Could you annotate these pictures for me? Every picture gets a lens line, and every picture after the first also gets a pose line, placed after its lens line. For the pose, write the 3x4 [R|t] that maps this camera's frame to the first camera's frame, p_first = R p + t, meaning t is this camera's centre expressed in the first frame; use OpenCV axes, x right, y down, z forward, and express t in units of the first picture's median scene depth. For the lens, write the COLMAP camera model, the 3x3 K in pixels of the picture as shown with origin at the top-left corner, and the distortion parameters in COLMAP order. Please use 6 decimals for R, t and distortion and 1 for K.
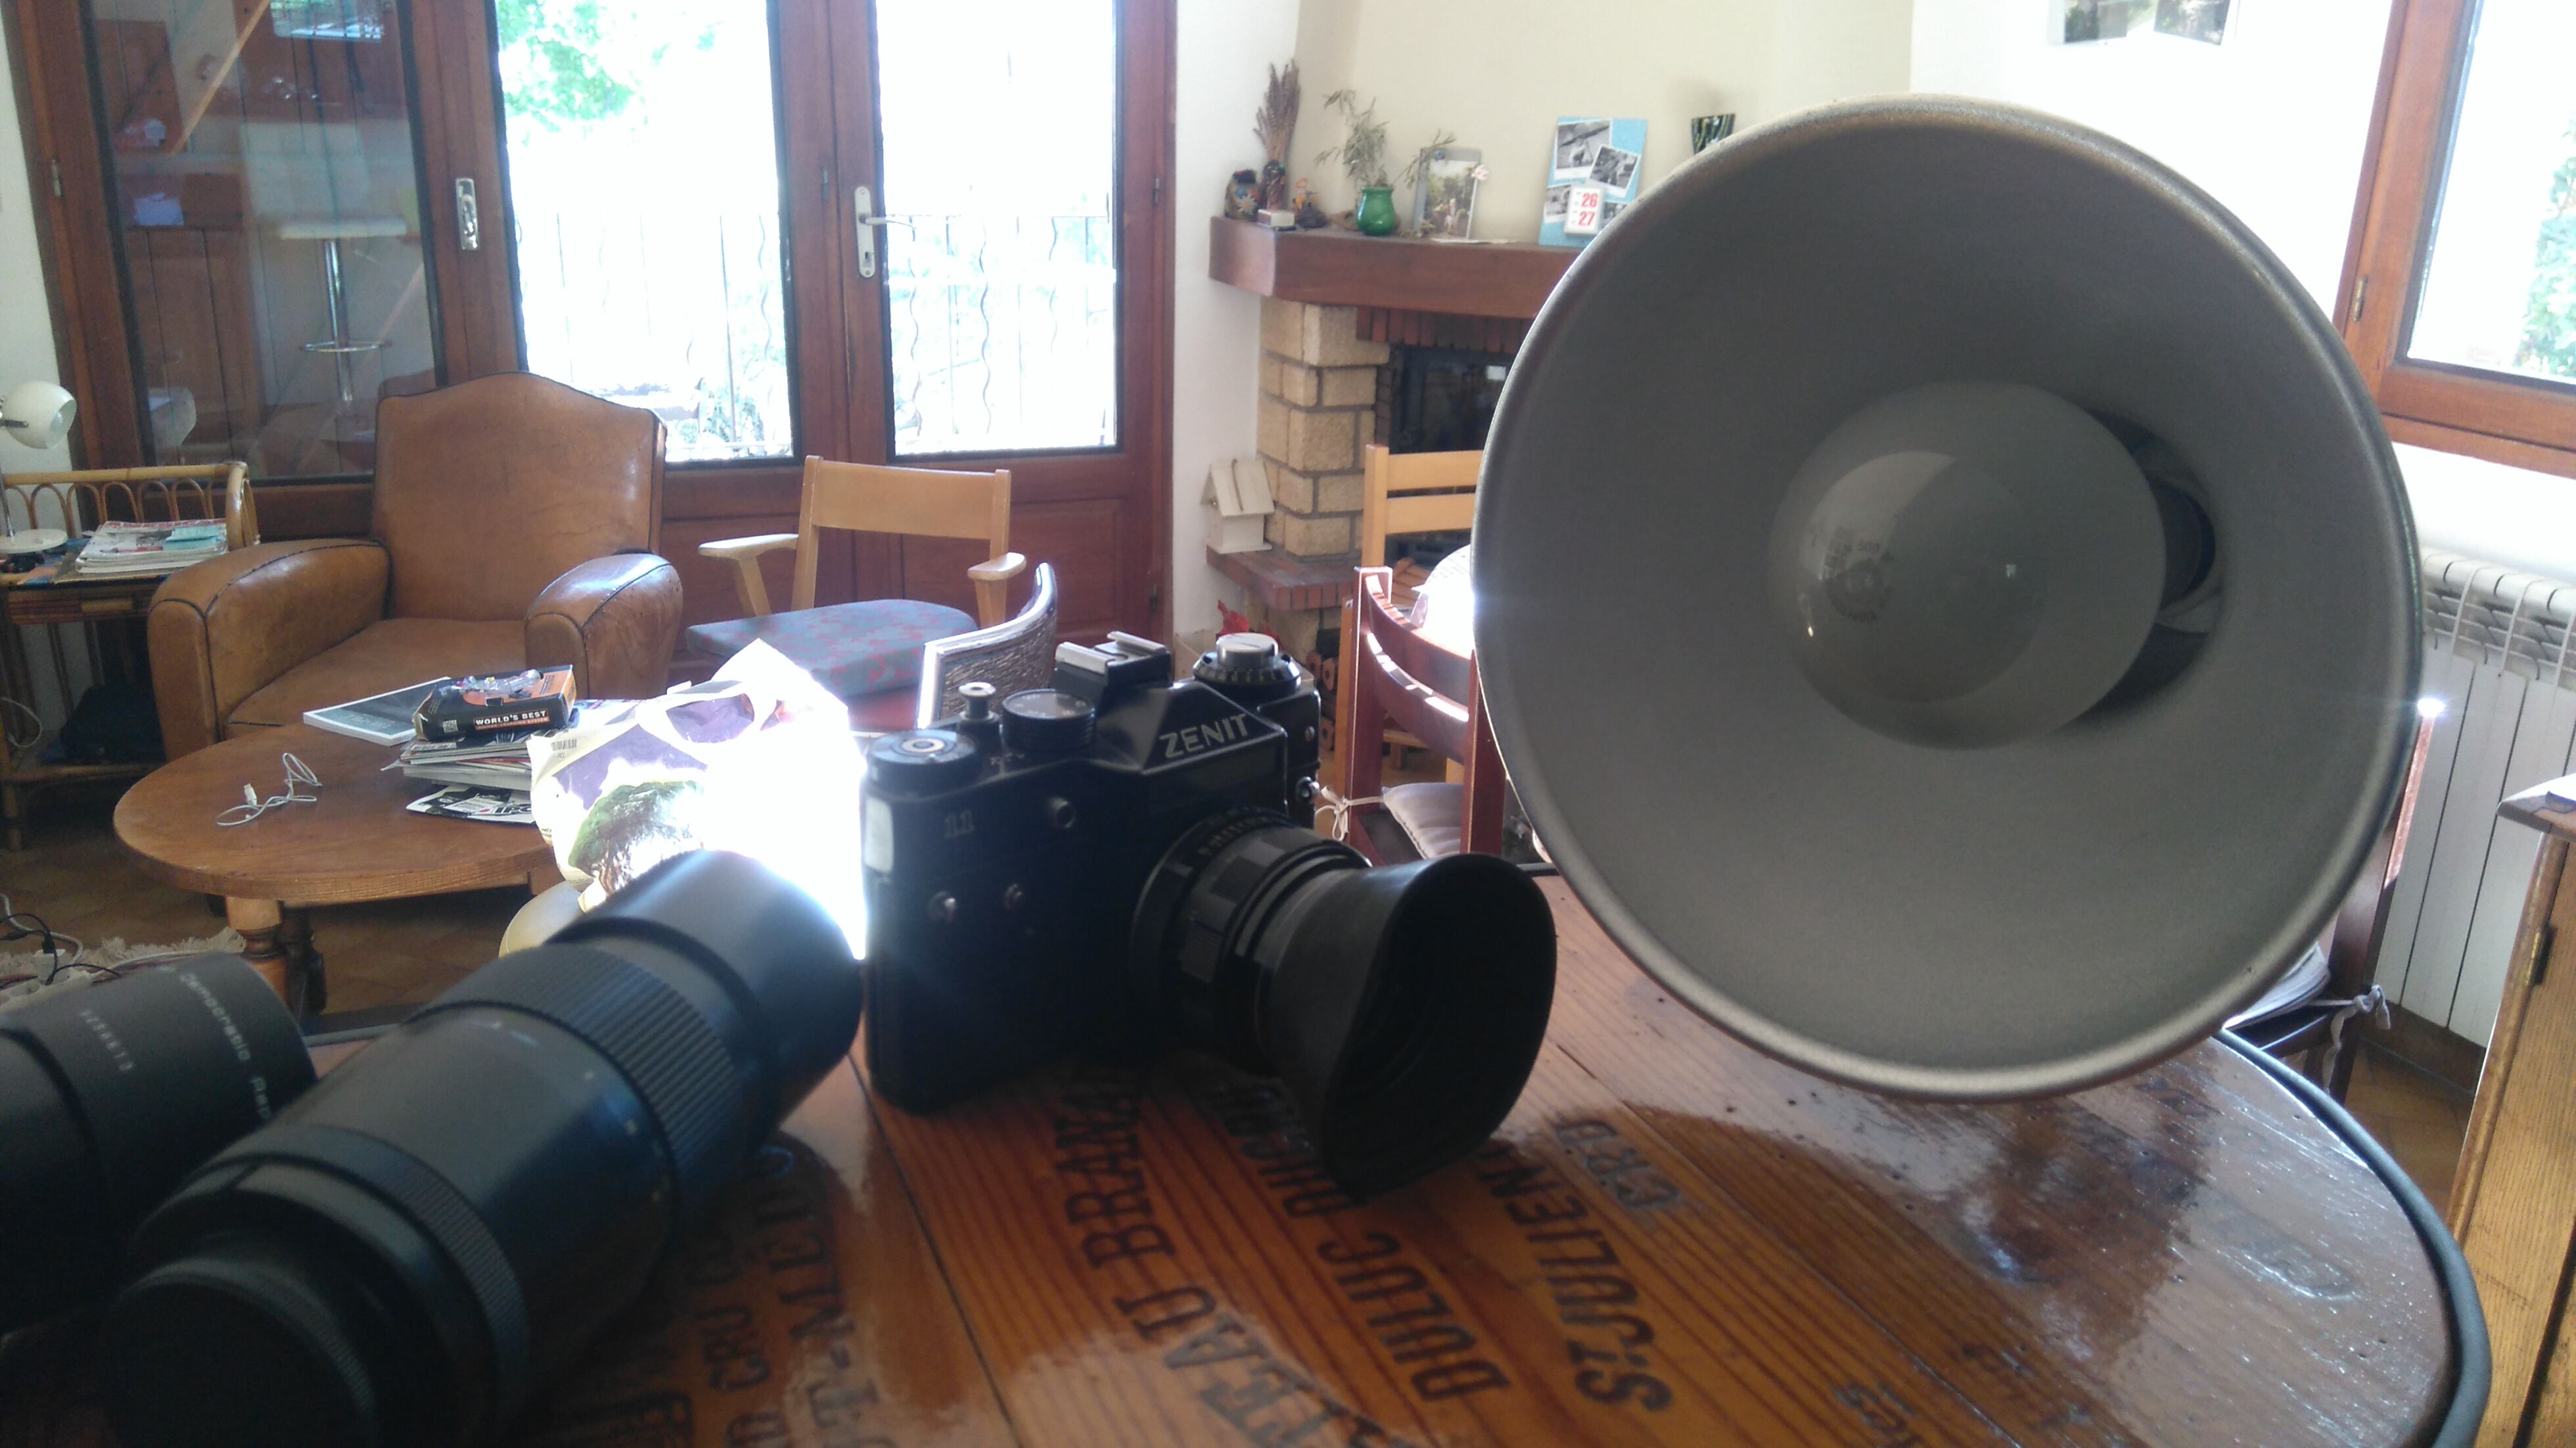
lens RADIAL K [[2038.0, 0, 1194.4], [0, 2038.0, 724.1], [0, 0, 1]] dist [-0.004337, -0.000602]
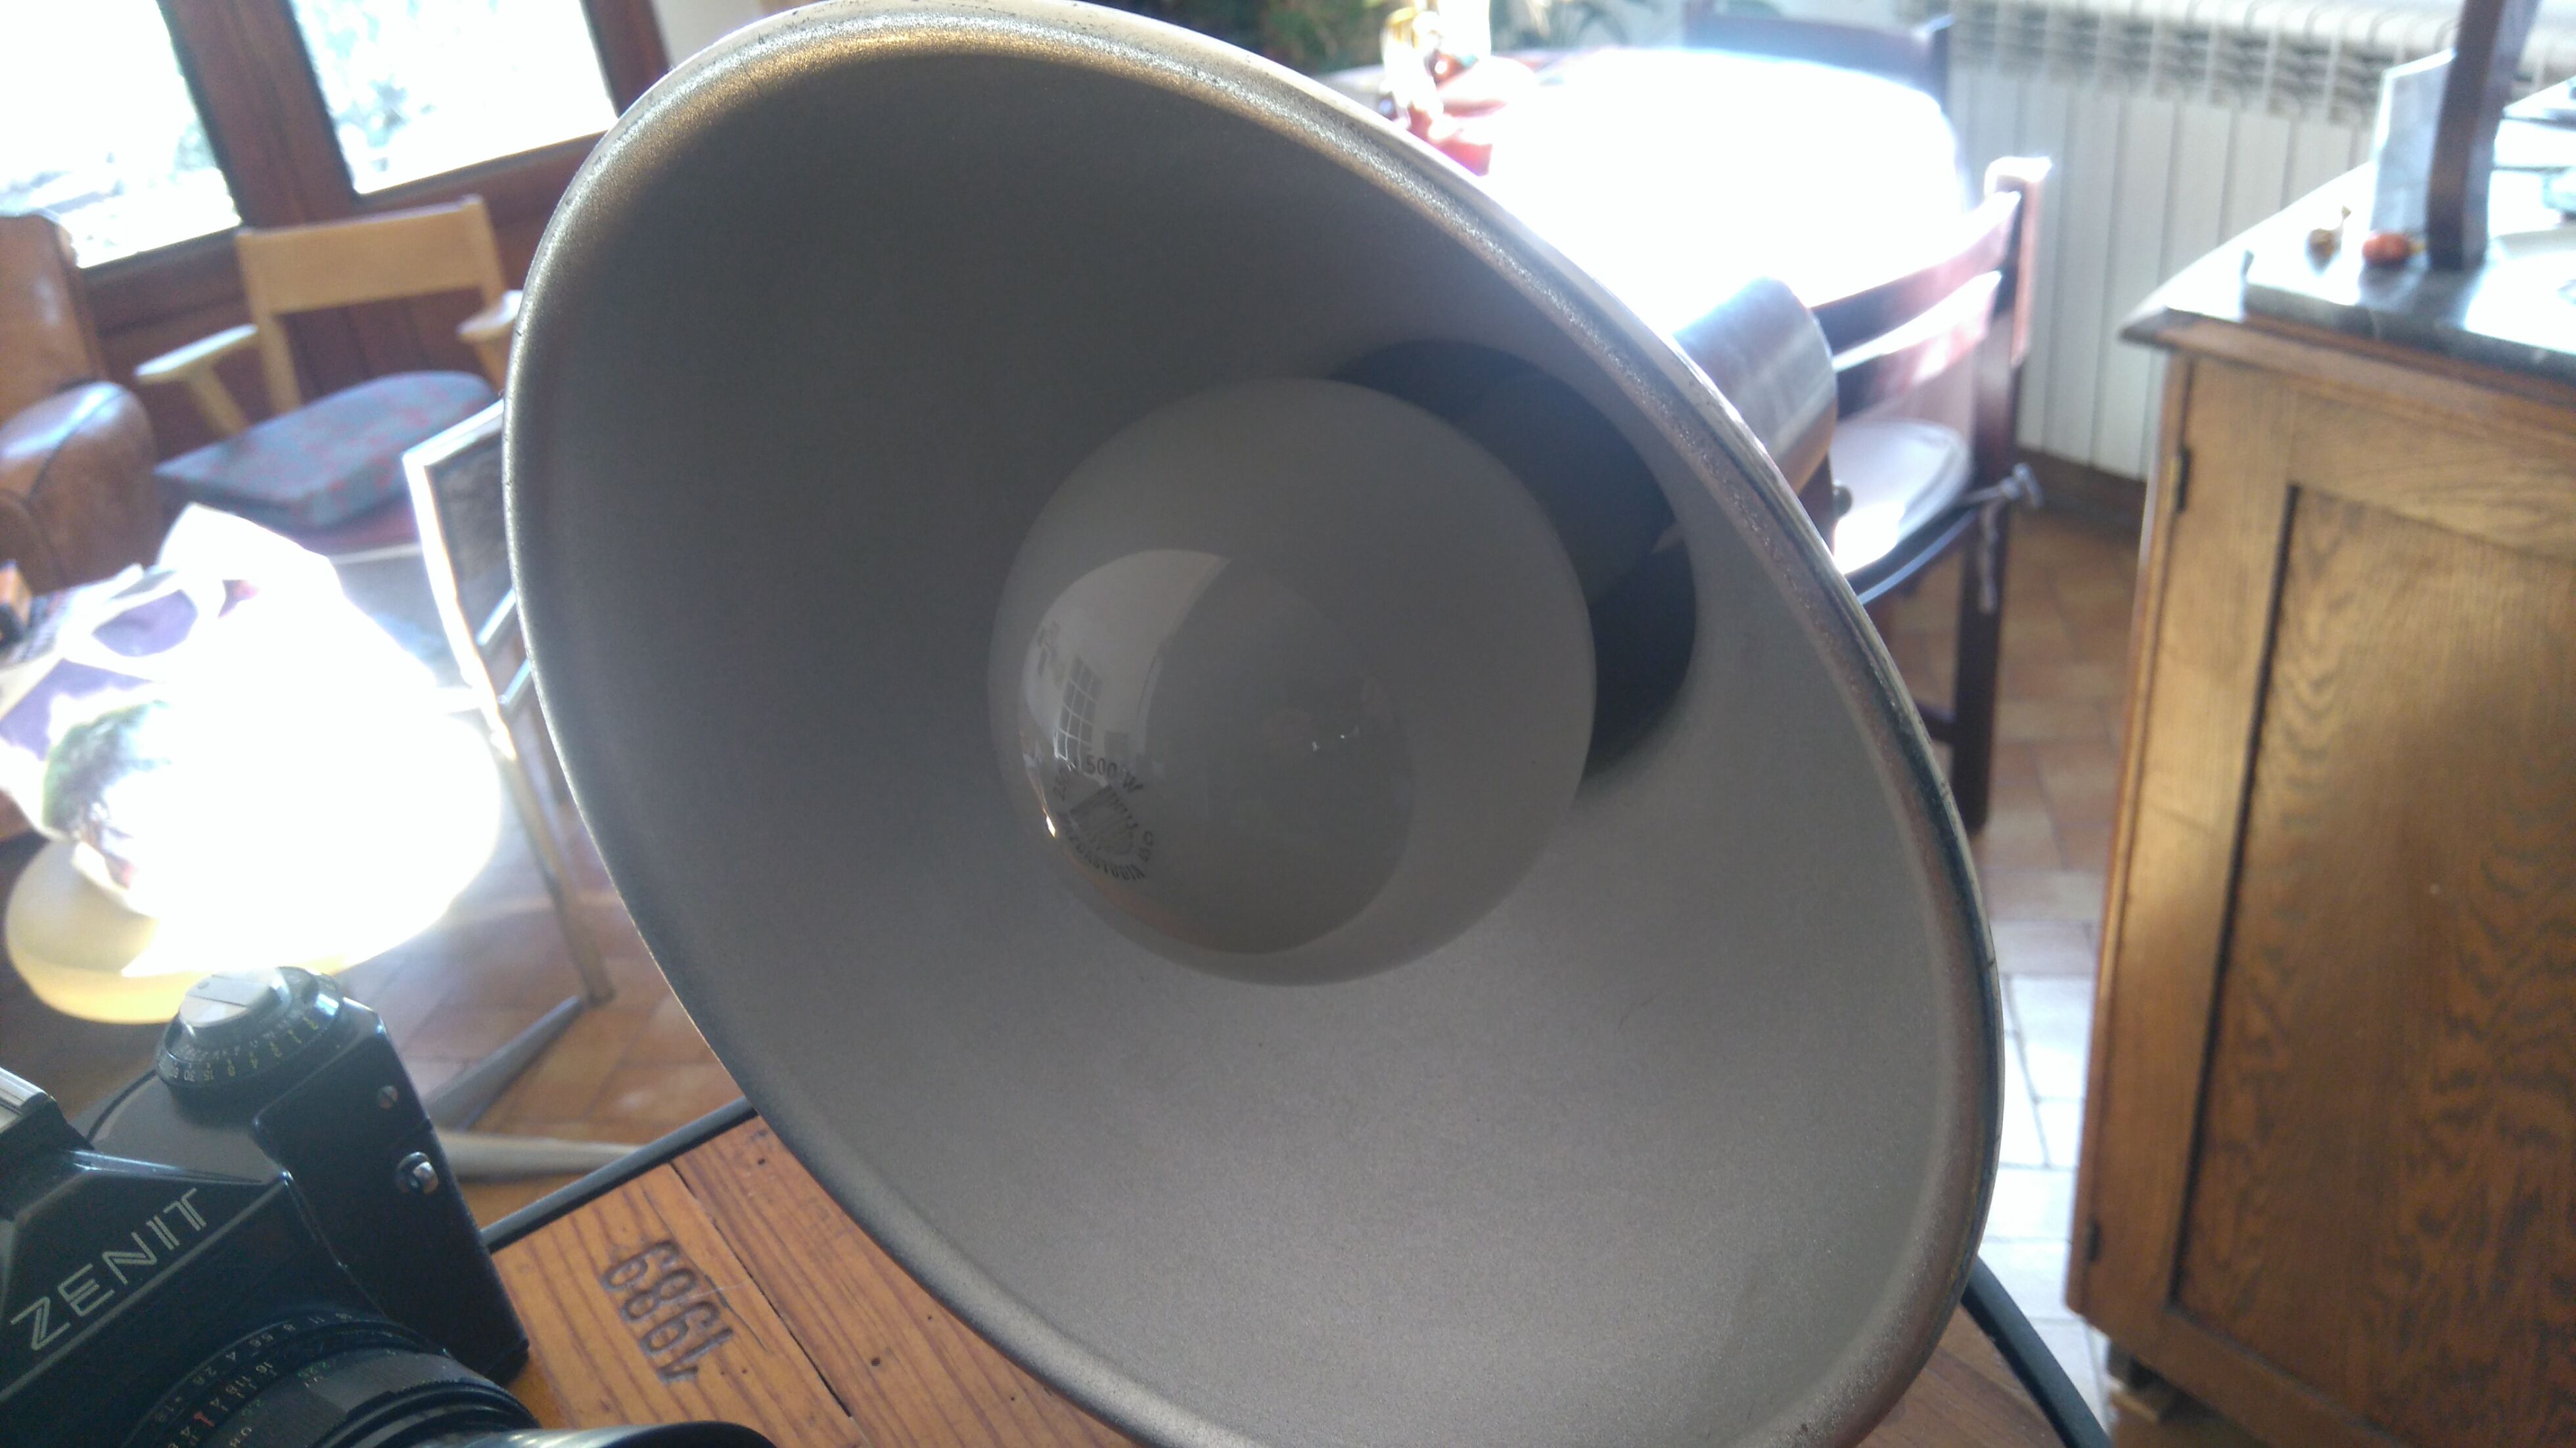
lens RADIAL K [[2038.0, 0, 1194.4], [0, 2038.0, 724.1], [0, 0, 1]] dist [-0.004337, -0.000602]
pose [[0.962245, -0.250853, 0.105625, 0.071587], [0.222784, 0.948824, 0.223829, -0.052036], [-0.156367, -0.191847, 0.968888, 0.103771]]
